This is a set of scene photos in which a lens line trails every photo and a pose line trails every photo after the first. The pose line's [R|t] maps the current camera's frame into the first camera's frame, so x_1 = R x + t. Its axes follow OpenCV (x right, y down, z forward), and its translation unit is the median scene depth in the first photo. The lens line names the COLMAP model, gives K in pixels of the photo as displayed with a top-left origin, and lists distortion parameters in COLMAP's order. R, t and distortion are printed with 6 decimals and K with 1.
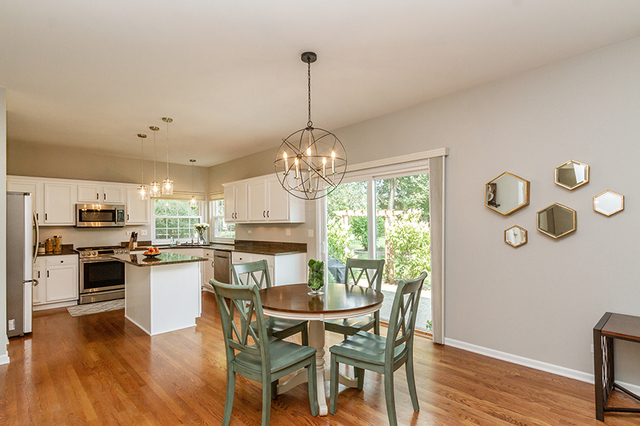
lens RADIAL K [[328.0, 0, 319.4], [0, 328.0, 222.3], [0, 0, 1]] dist [0.003191, -0.001317]
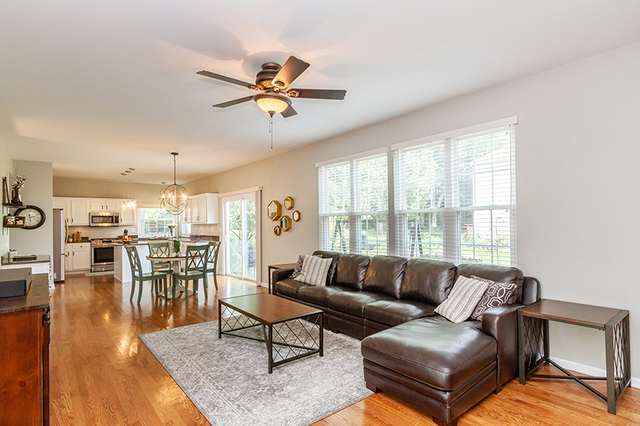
lens RADIAL K [[331.3, 0, 334.0], [0, 331.3, 222.9], [0, 0, 1]] dist [-0.026017, -0.000021]
pose [[0.999419, -0.002085, -0.034014, 0.618073], [0.002258, 0.999985, 0.005060, -0.009804], [0.034002, -0.005134, 0.999409, -0.683913]]
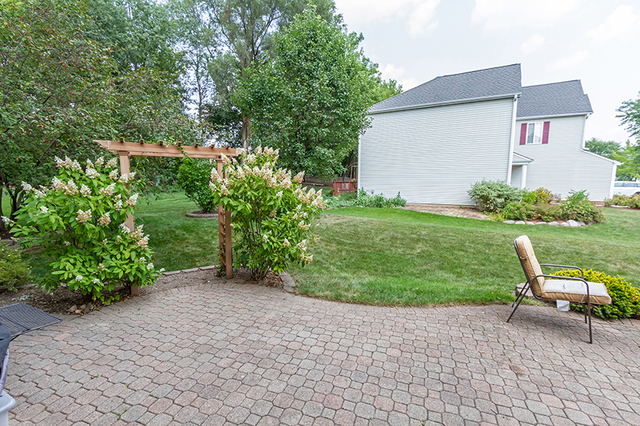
lens RADIAL K [[291.2, 0, 322.5], [0, 291.2, 211.1], [0, 0, 1]] dist [0.001220, -0.000318]
pose [[0.896079, -0.030810, 0.442824, 0.275126], [-0.017574, 0.994344, 0.104745, 0.028465], [-0.443547, -0.101642, 0.890469, 0.920125]]
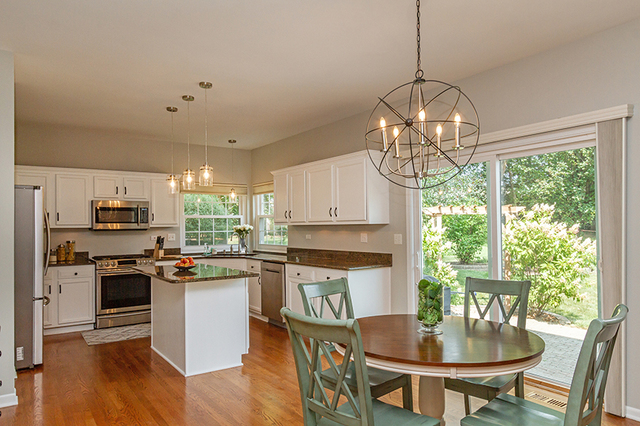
lens RADIAL K [[442.5, 0, 317.0], [0, 442.5, 222.5], [0, 0, 1]] dist [0.002137, 0.004334]
pose [[0.987205, -0.001316, -0.159453, -0.046540], [0.000857, 0.999995, -0.002951, 0.000488], [0.159456, 0.002776, 0.987201, 0.045974]]
